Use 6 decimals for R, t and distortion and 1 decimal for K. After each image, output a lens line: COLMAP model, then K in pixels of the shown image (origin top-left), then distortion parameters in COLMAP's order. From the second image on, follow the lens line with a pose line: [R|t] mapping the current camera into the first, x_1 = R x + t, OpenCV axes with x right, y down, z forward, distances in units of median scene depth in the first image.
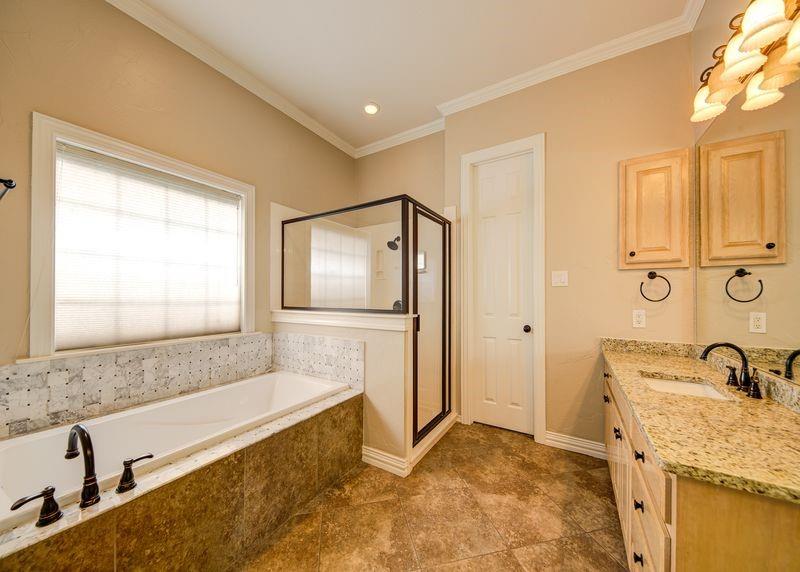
lens RADIAL K [[365.8, 0, 400.5], [0, 365.8, 280.3], [0, 0, 1]] dist [0.036828, -0.030647]
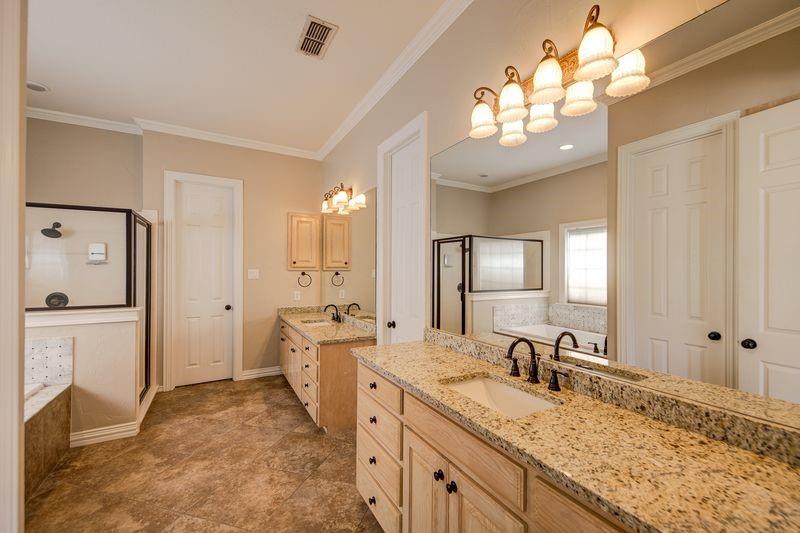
lens RADIAL K [[270.9, 0, 399.4], [0, 270.9, 268.9], [0, 0, 1]] dist [-0.000343, -0.000039]
pose [[0.569782, 0.000677, 0.821796, -0.229909], [-0.009621, 0.999937, 0.005847, -0.052739], [-0.821740, -0.011238, 0.569752, -0.265538]]
